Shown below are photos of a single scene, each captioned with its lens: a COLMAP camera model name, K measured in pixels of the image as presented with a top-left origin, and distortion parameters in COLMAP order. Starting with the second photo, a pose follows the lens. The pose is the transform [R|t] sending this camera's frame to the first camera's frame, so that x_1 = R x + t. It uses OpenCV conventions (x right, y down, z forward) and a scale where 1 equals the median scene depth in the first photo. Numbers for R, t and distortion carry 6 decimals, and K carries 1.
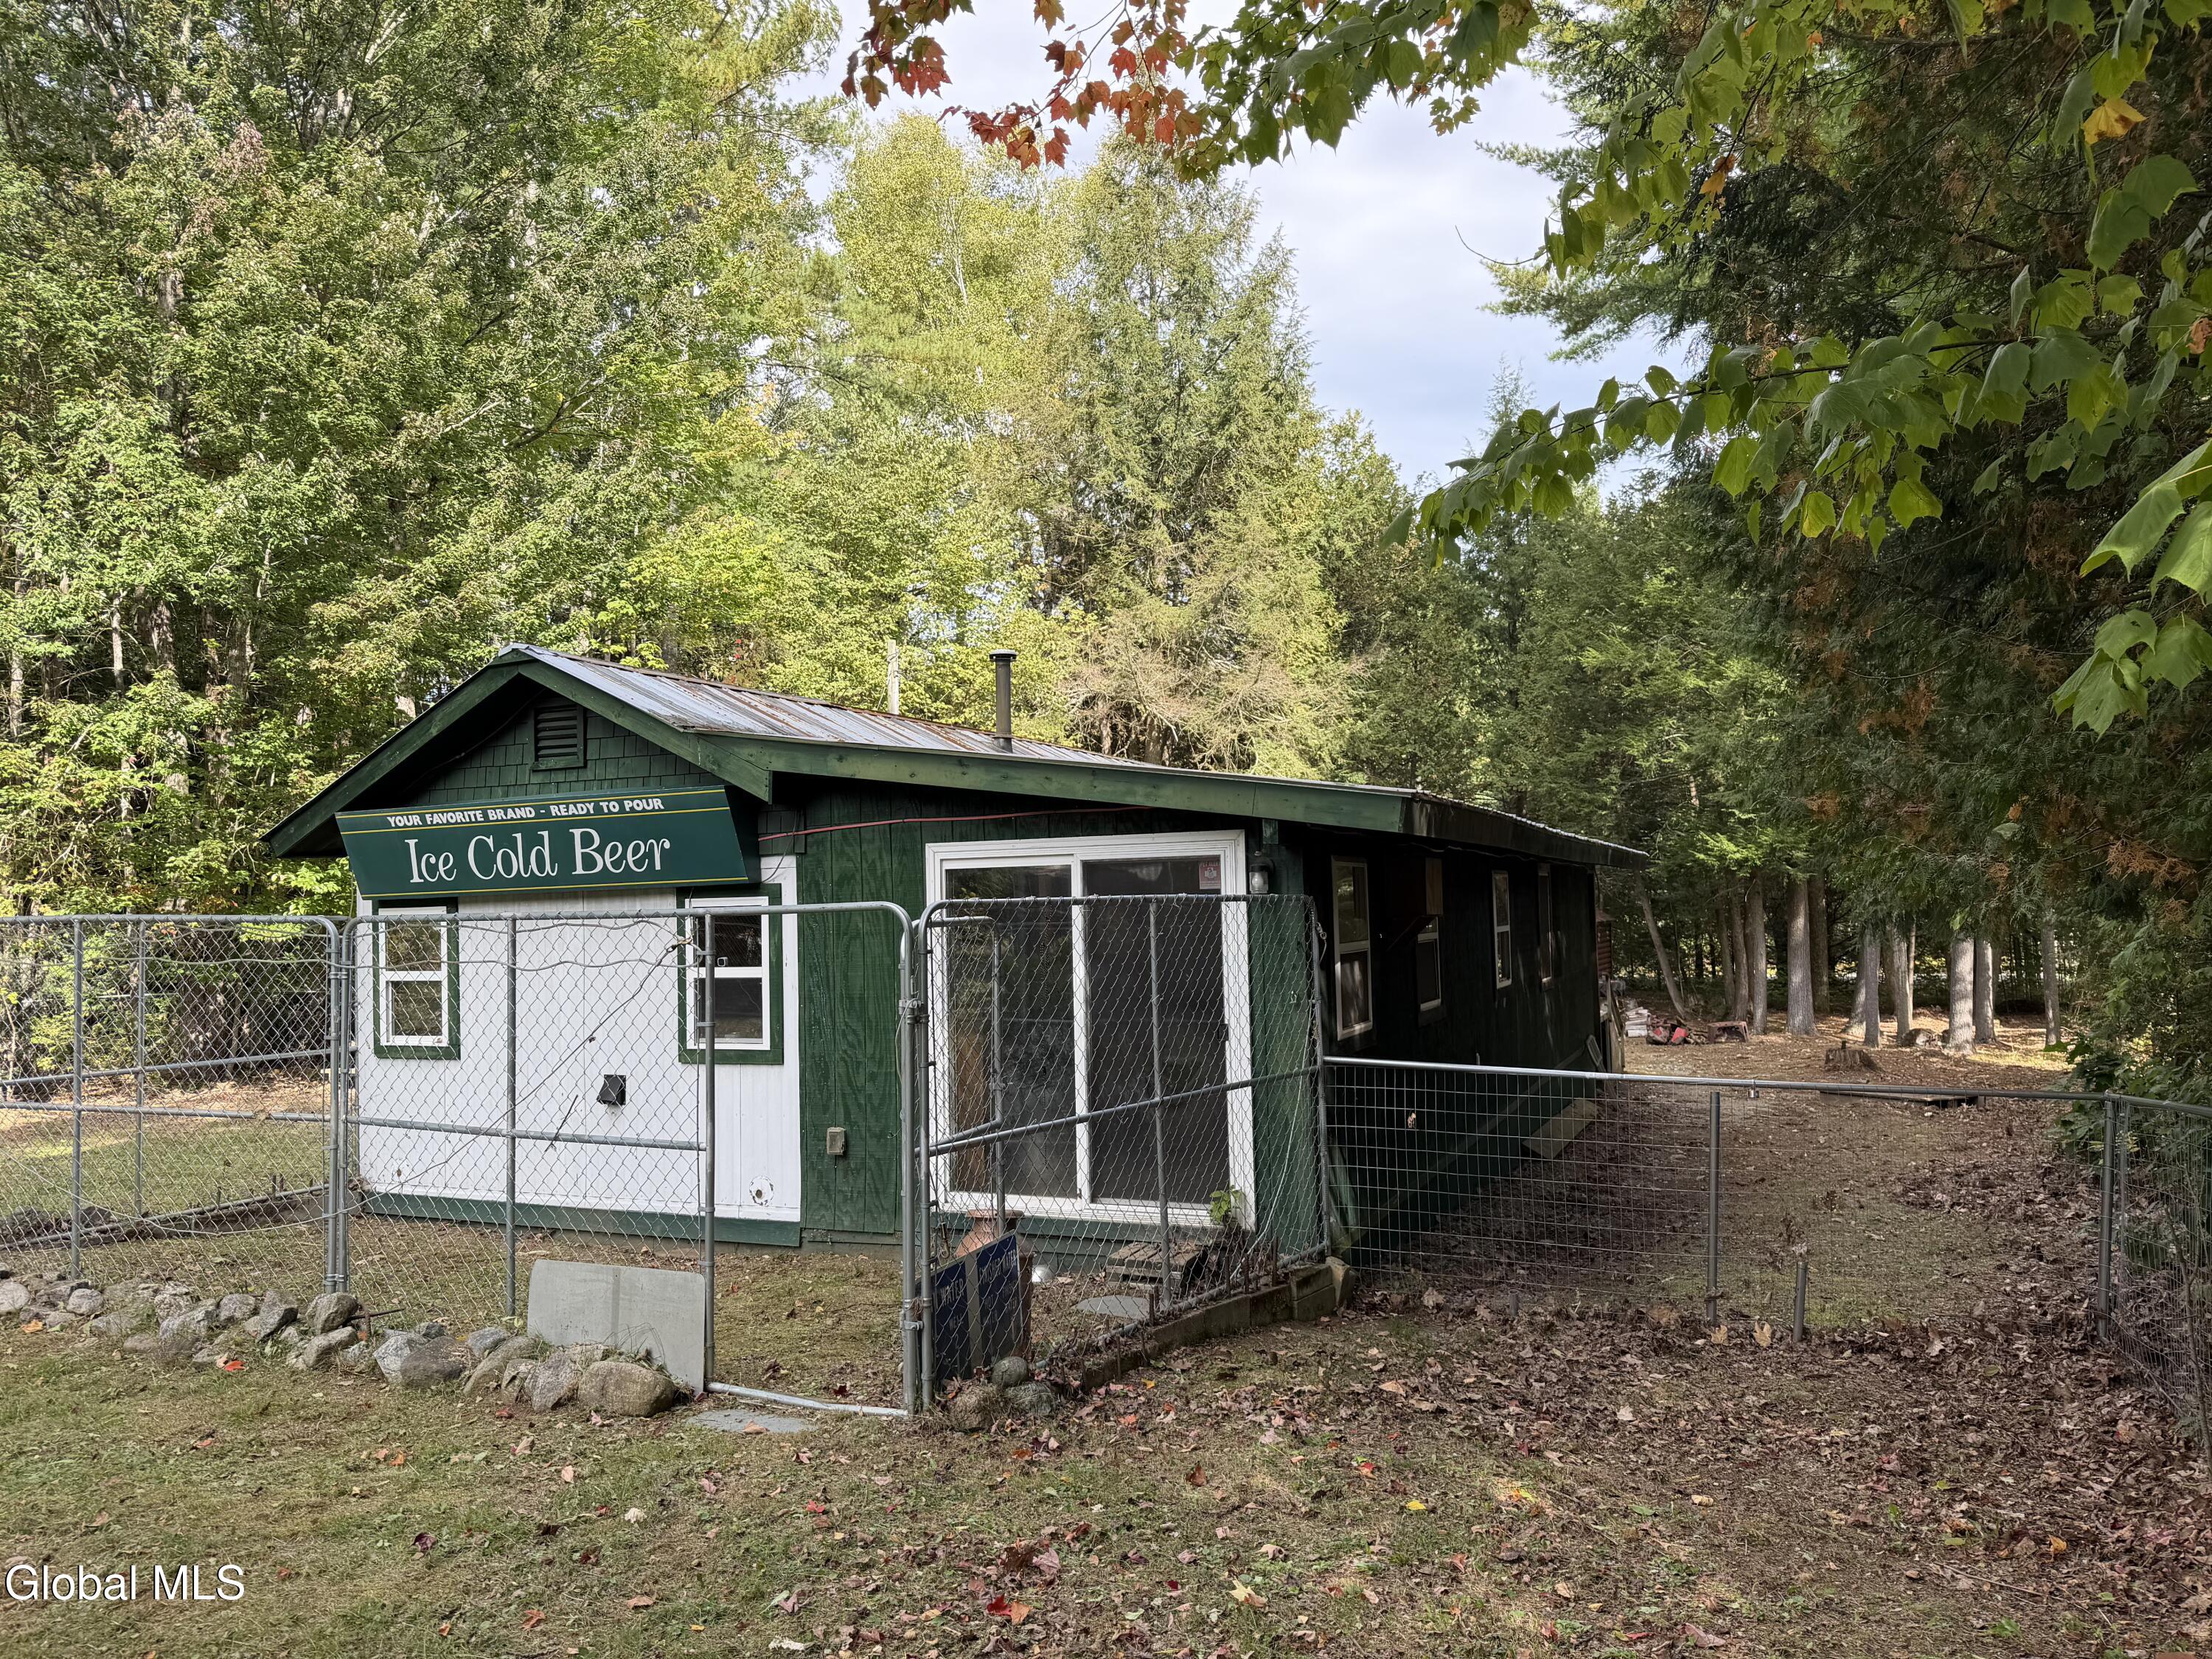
lens RADIAL K [[1583.2, 0, 1105.7], [0, 1583.2, 900.4], [0, 0, 1]] dist [0.000255, -0.000213]
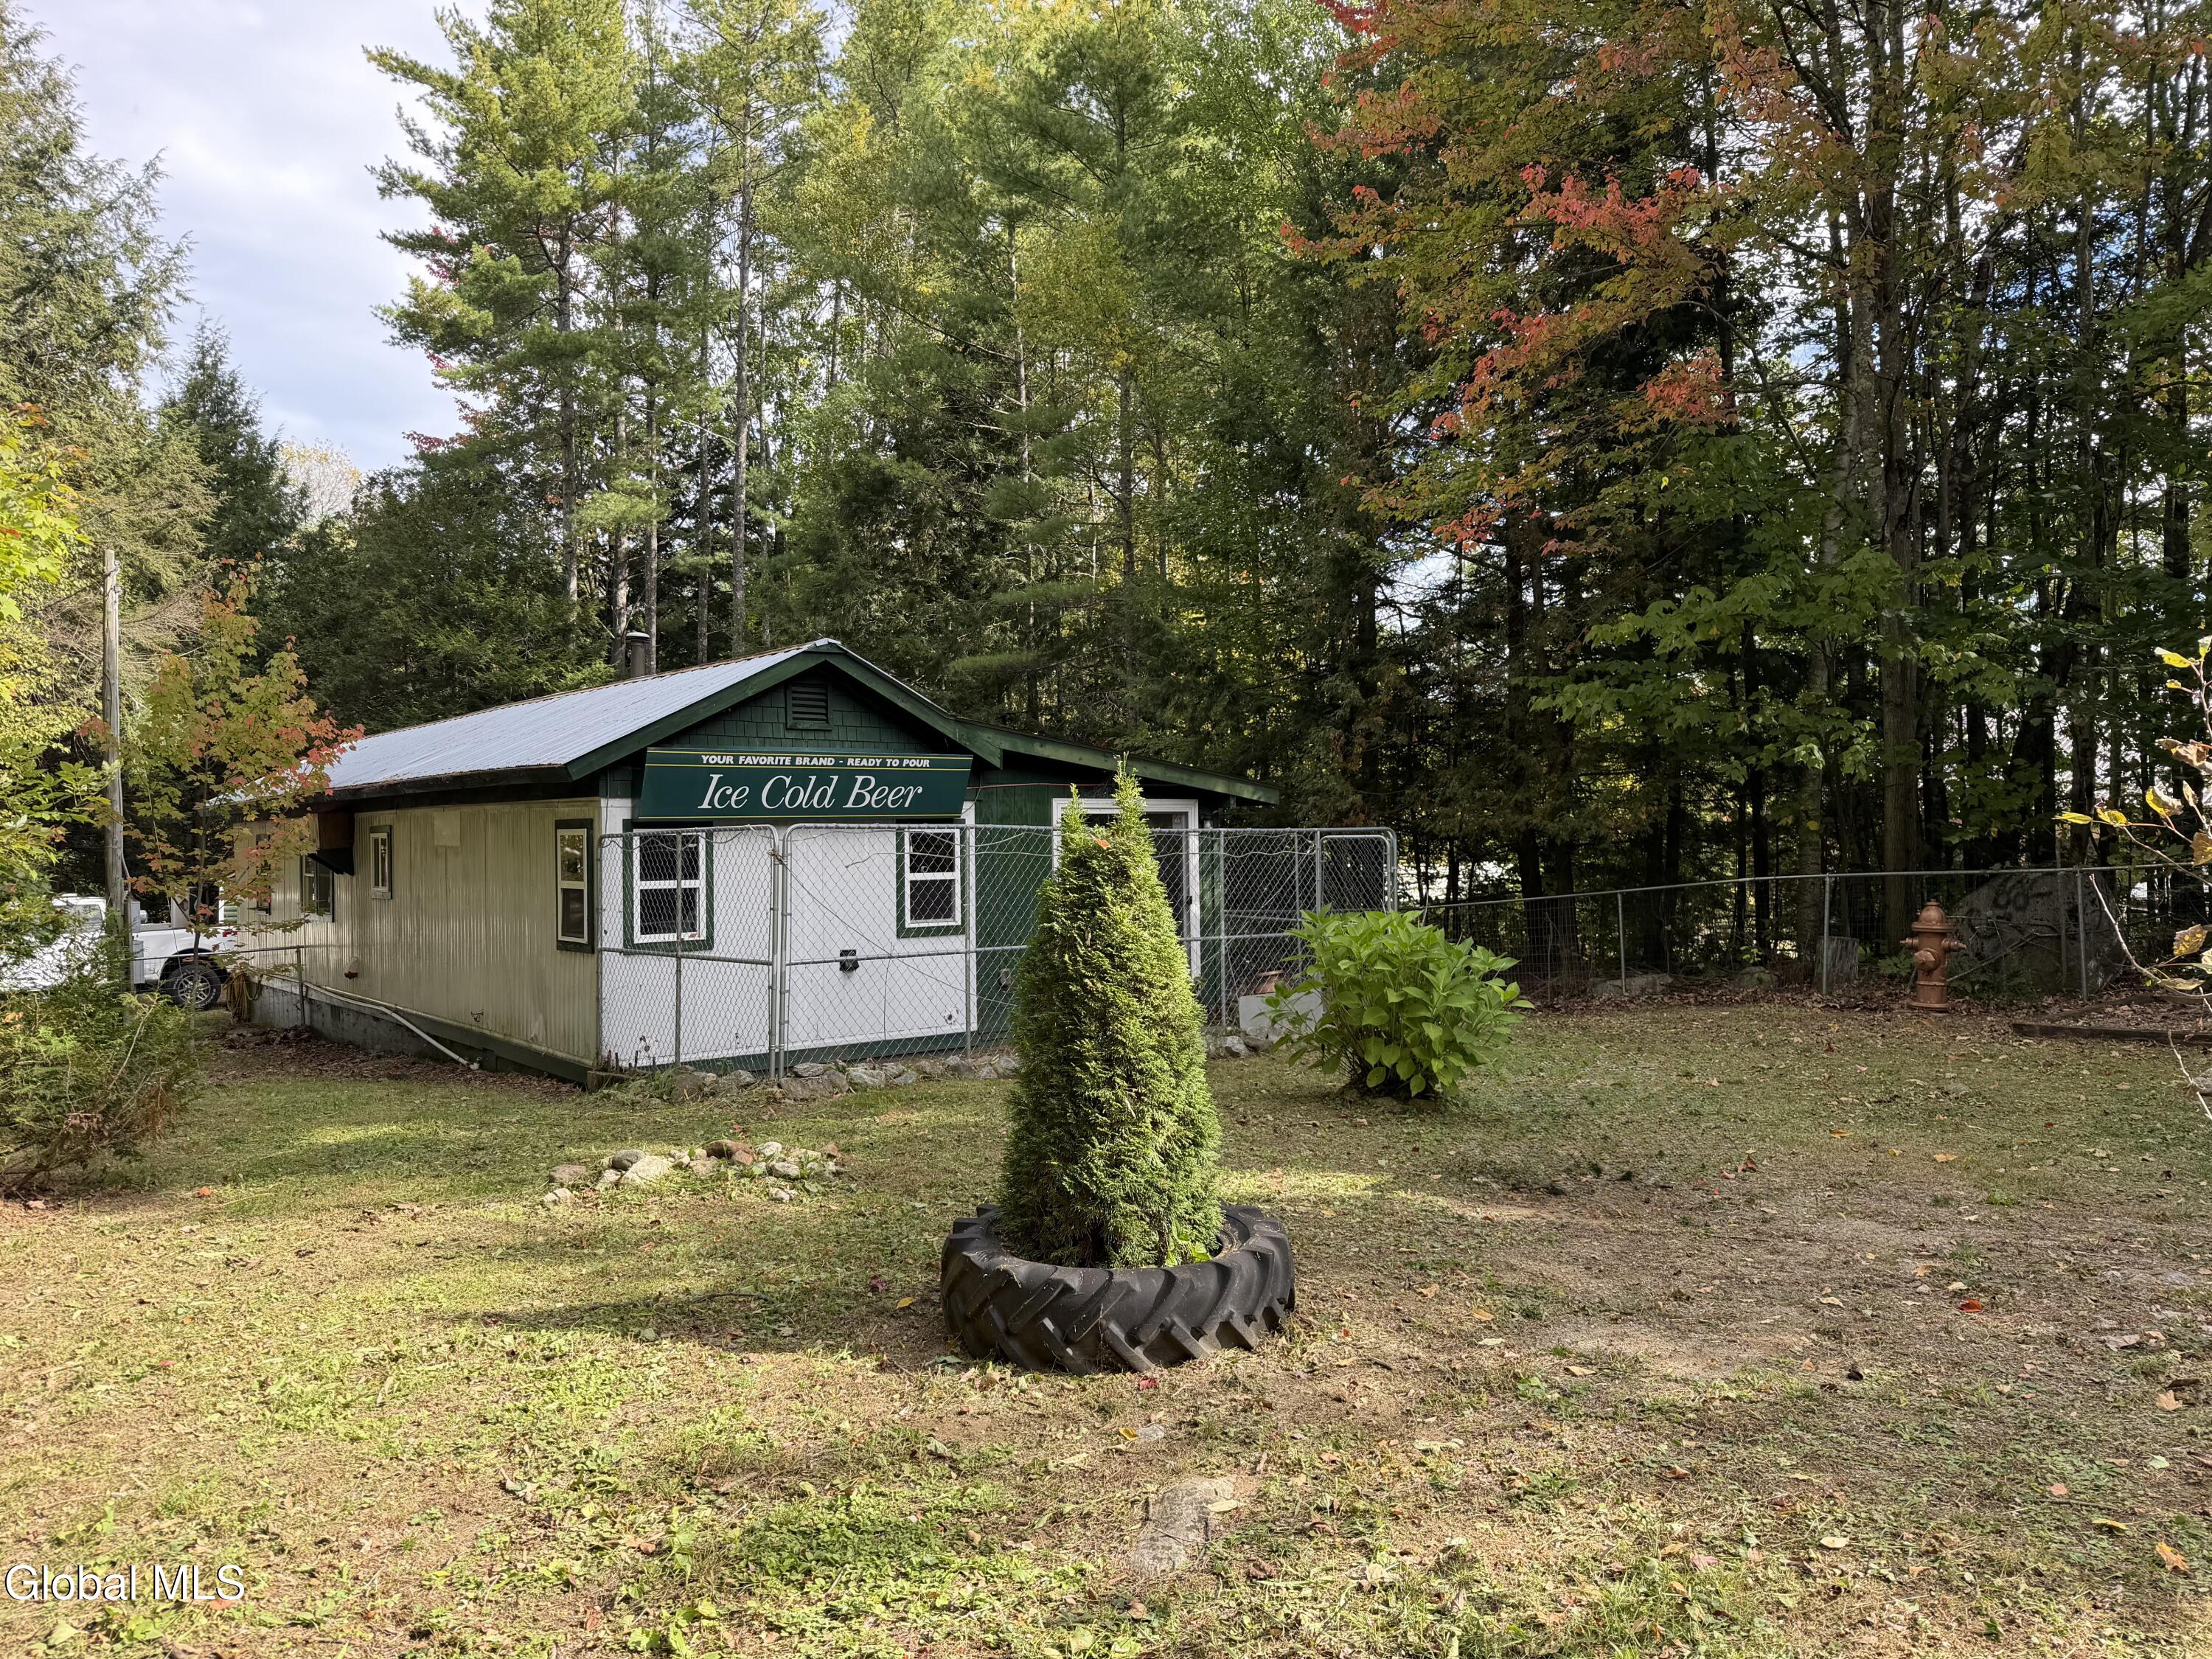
lens RADIAL K [[1468.7, 0, 1106.0], [0, 1468.7, 829.5], [0, 0, 1]] dist [-0.005243, -0.003674]
pose [[0.485364, 0.021501, 0.874048, -1.372528], [-0.009243, 0.999768, -0.019460, 0.026438], [-0.874263, 0.001366, 0.485450, 0.169336]]
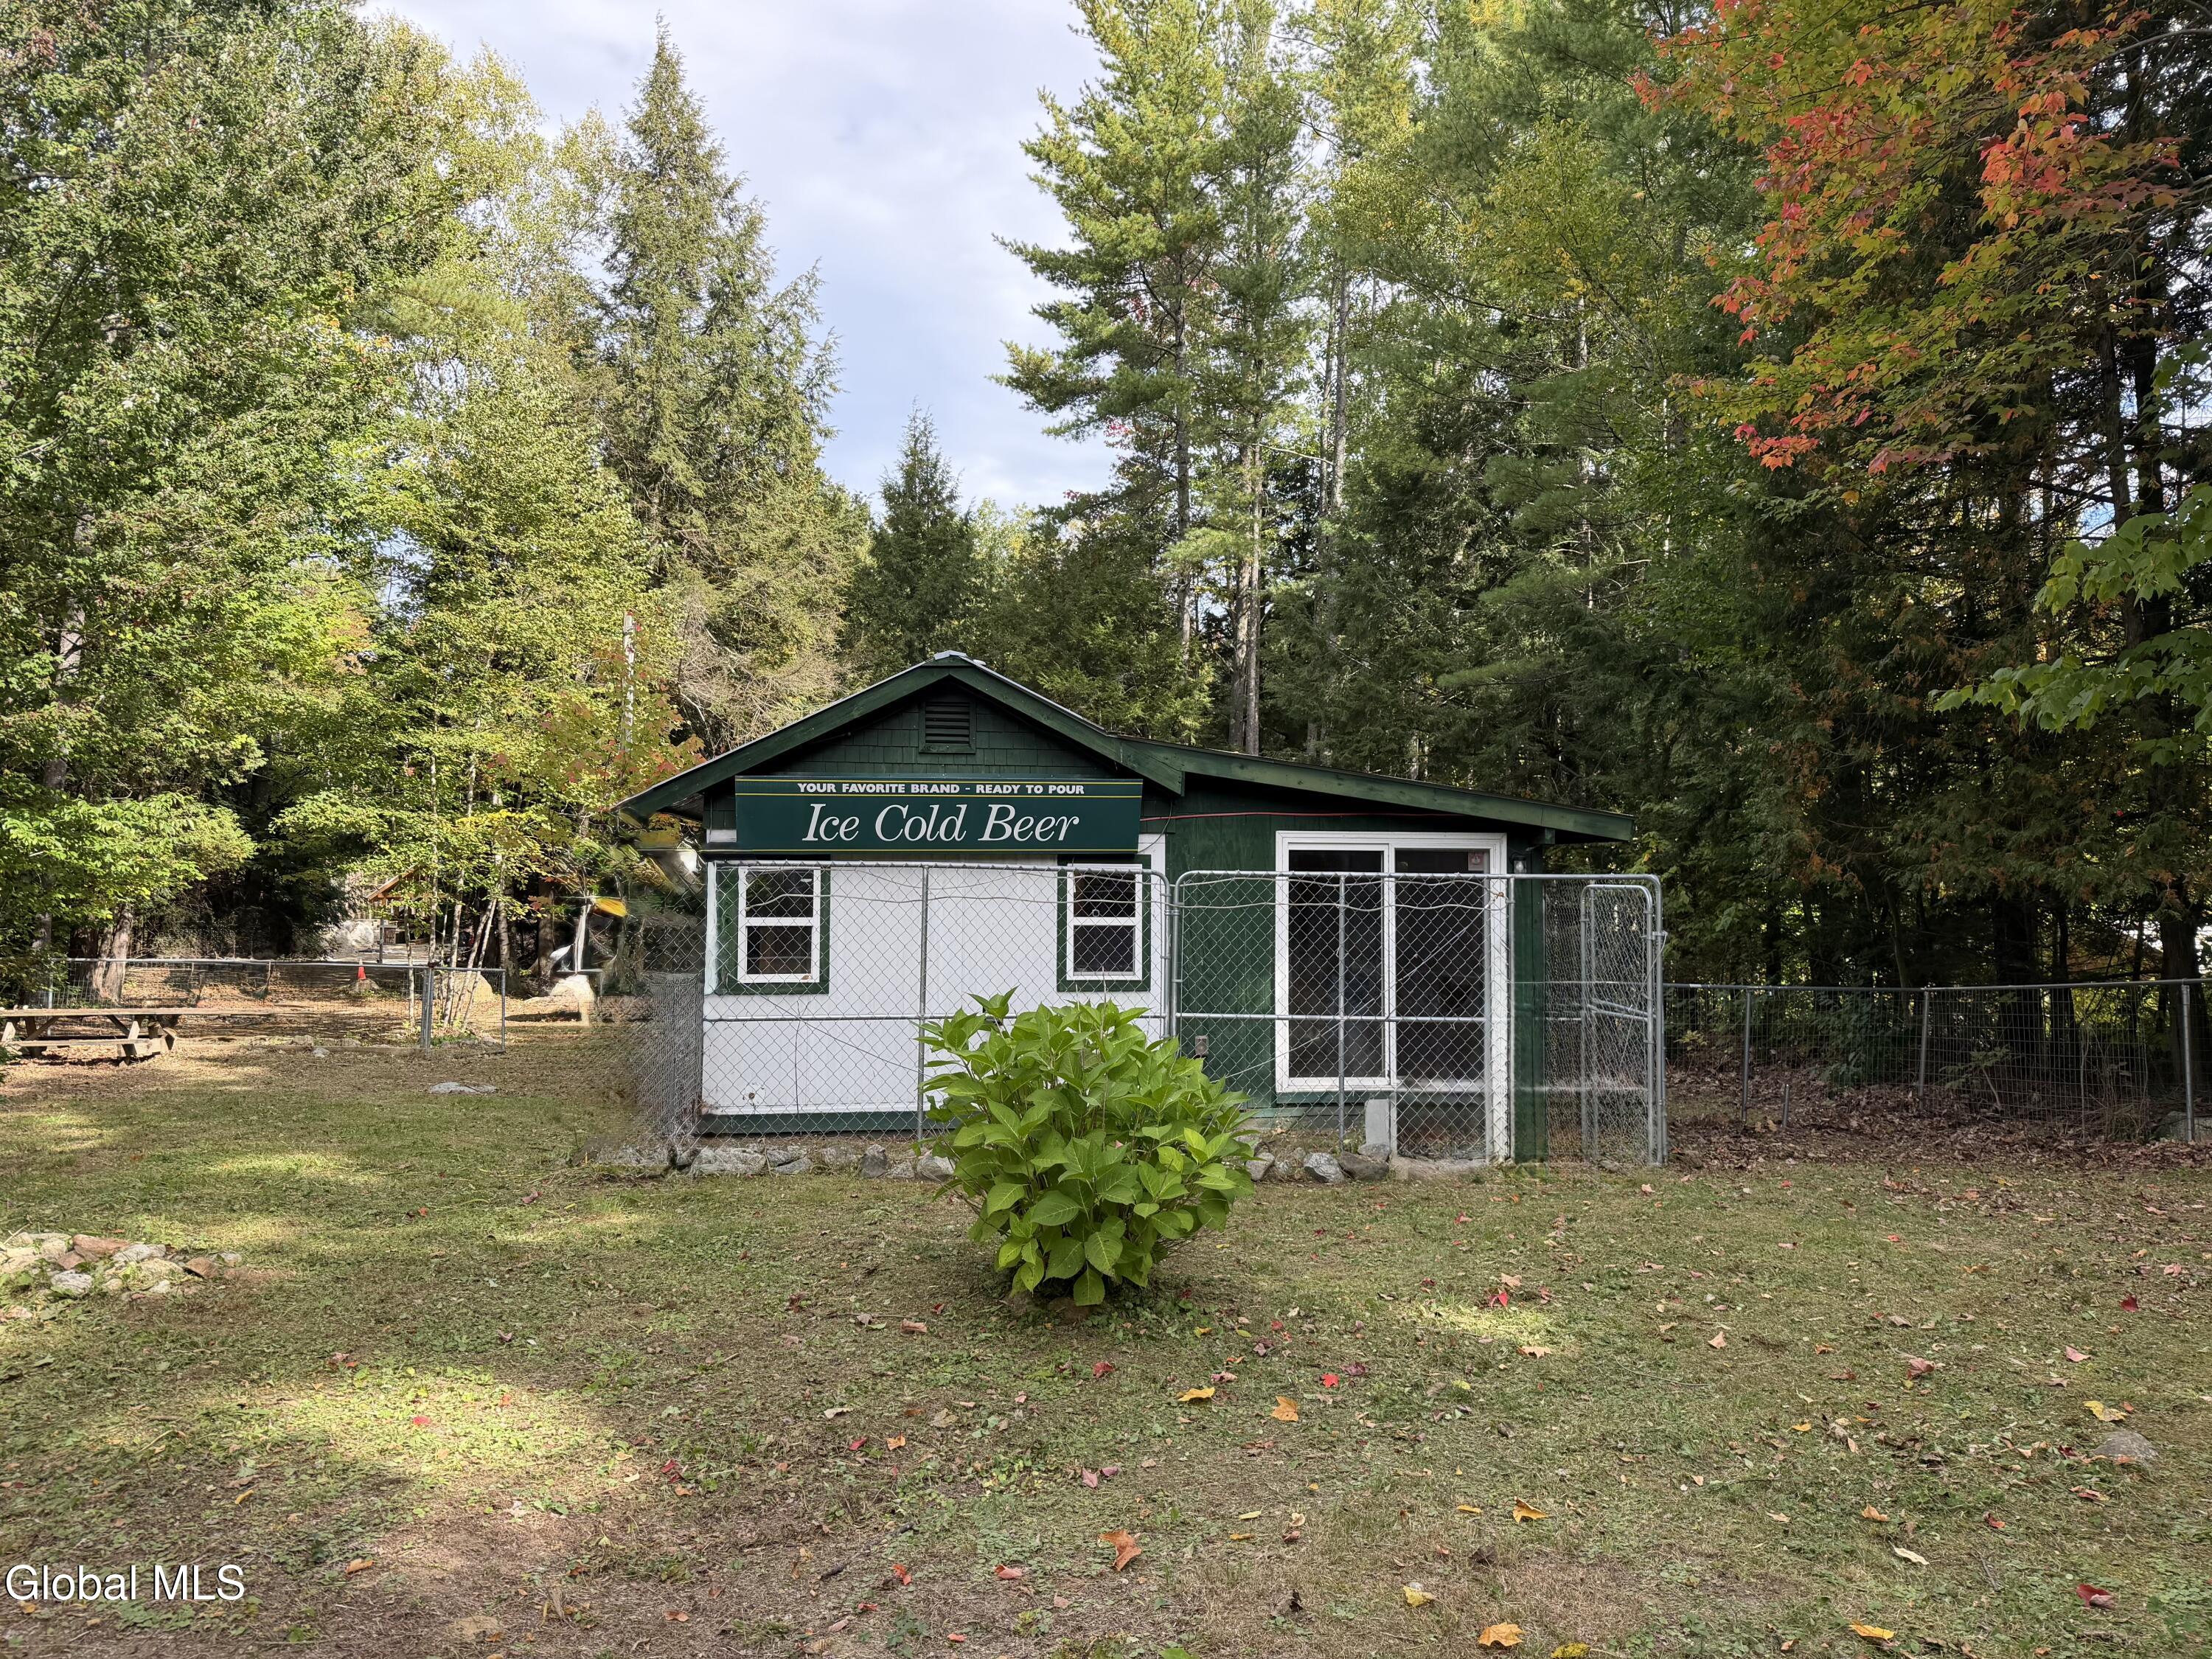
lens RADIAL K [[1496.7, 0, 1106.0], [0, 1496.7, 829.5], [0, 0, 1]] dist [0.053743, 0.000284]
pose [[0.855106, 0.043541, 0.516622, -0.866330], [-0.030703, 0.998971, -0.033375, 0.011135], [-0.517544, 0.012677, 0.855563, -0.054053]]
